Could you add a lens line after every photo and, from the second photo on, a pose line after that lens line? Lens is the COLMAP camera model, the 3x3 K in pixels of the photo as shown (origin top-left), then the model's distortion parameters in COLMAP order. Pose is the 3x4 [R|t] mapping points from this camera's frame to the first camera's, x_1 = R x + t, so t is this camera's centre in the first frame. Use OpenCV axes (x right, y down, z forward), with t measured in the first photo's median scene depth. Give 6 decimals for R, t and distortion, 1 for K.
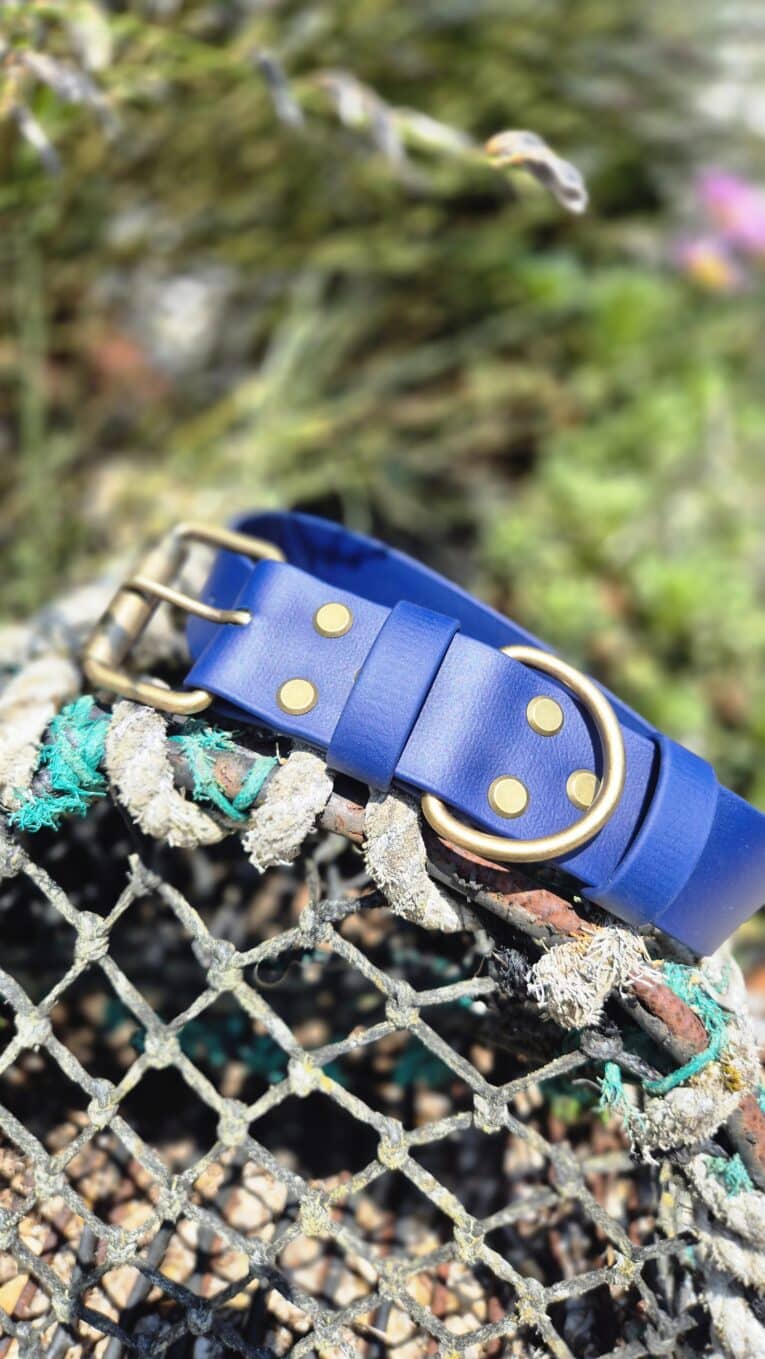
lens RADIAL K [[929.8, 0, 382.5], [0, 929.8, 679.5], [0, 0, 1]] dist [-0.004786, -0.004341]
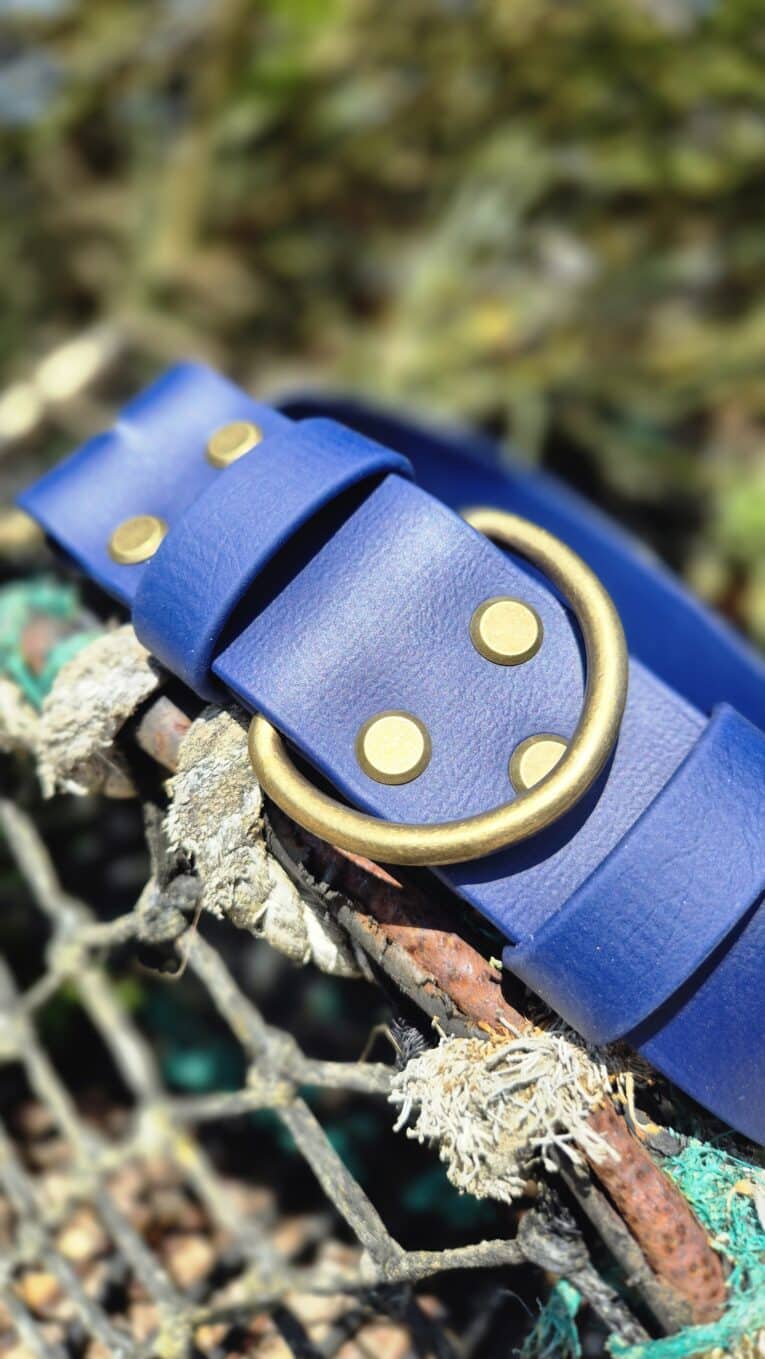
lens RADIAL K [[984.3, 0, 382.5], [0, 984.3, 679.5], [0, 0, 1]] dist [-0.011396, -0.005531]
pose [[0.922797, 0.171113, -0.345203, 0.306623], [-0.188964, 0.981810, -0.018466, 0.090305], [0.335764, 0.082271, 0.938346, 0.398237]]
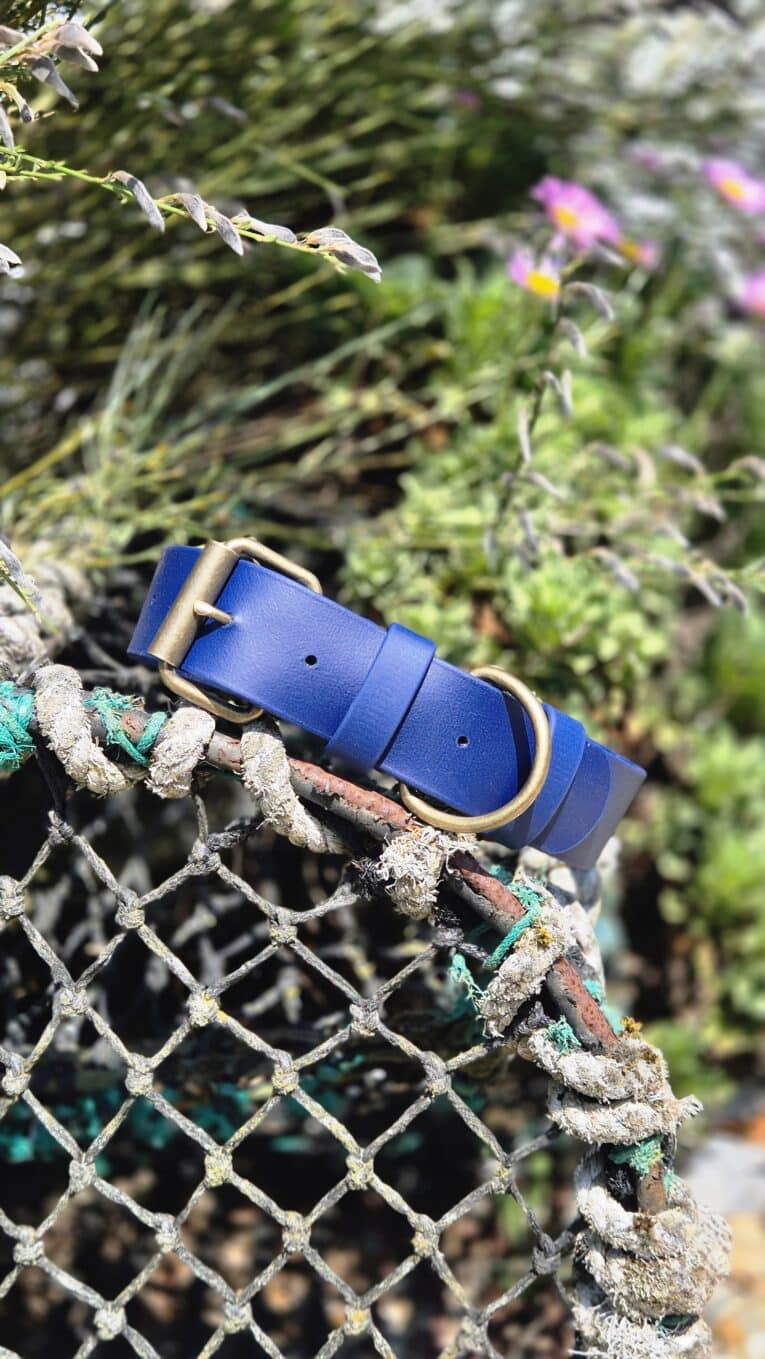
lens RADIAL K [[1562.5, 0, 382.5], [0, 1562.5, 679.5], [0, 0, 1]] dist [-0.009577, 0.001333]
pose [[0.992973, -0.067378, 0.097284, -0.027460], [0.078744, 0.989868, -0.118158, 0.313114], [-0.088337, 0.124988, 0.988218, -1.136453]]
